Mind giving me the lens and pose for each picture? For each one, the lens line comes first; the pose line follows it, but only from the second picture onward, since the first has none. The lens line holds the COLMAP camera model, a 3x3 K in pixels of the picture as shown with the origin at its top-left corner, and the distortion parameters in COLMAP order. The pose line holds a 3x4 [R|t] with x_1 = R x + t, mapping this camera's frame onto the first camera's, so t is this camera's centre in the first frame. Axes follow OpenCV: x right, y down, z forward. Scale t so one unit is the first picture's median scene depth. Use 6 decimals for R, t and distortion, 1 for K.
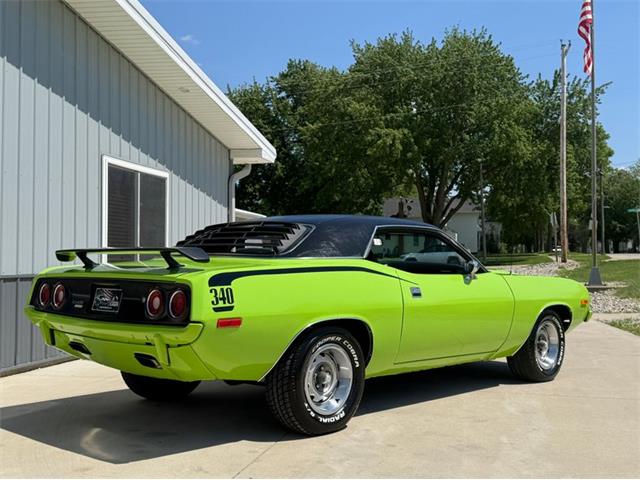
lens RADIAL K [[741.0, 0, 343.6], [0, 741.0, 222.8], [0, 0, 1]] dist [0.097675, 0.000000]
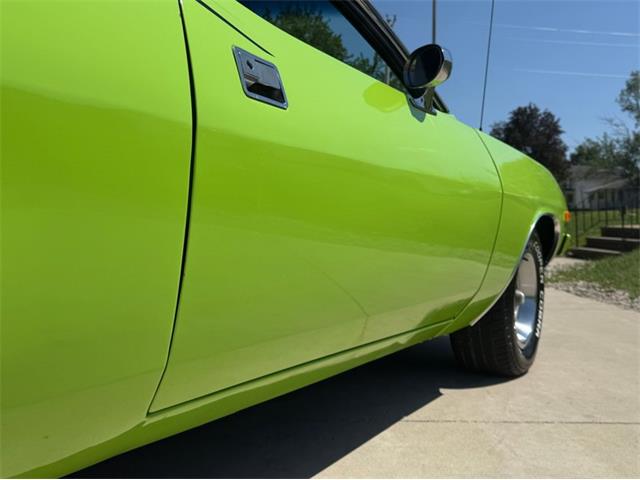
lens RADIAL K [[658.6, 0, 322.8], [0, 658.6, 240.0], [0, 0, 1]] dist [0.004224, 0.000000]
pose [[0.978473, 0.002853, 0.206354, 0.045011], [-0.017514, 0.997445, 0.069258, 0.076722], [-0.205629, -0.071381, 0.976023, 0.477649]]
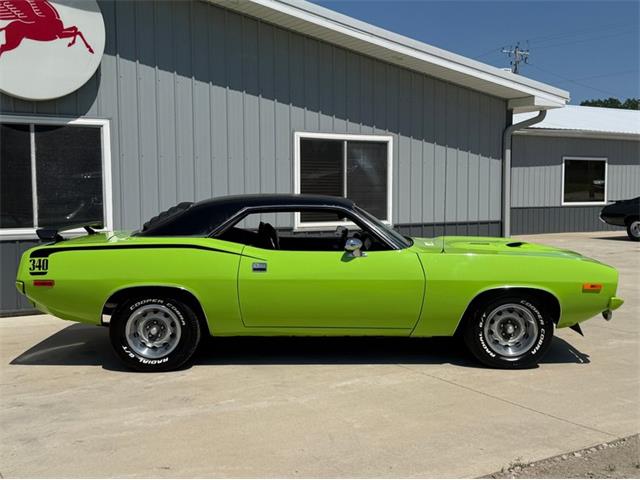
lens RADIAL K [[741.0, 0, 326.7], [0, 741.0, 237.8], [0, 0, 1]] dist [0.097675, 0.000000]
pose [[0.698964, 0.043739, -0.713818, 0.583611], [0.039138, 0.994293, 0.099249, -0.035373], [0.714085, -0.097310, 0.693263, 0.177149]]
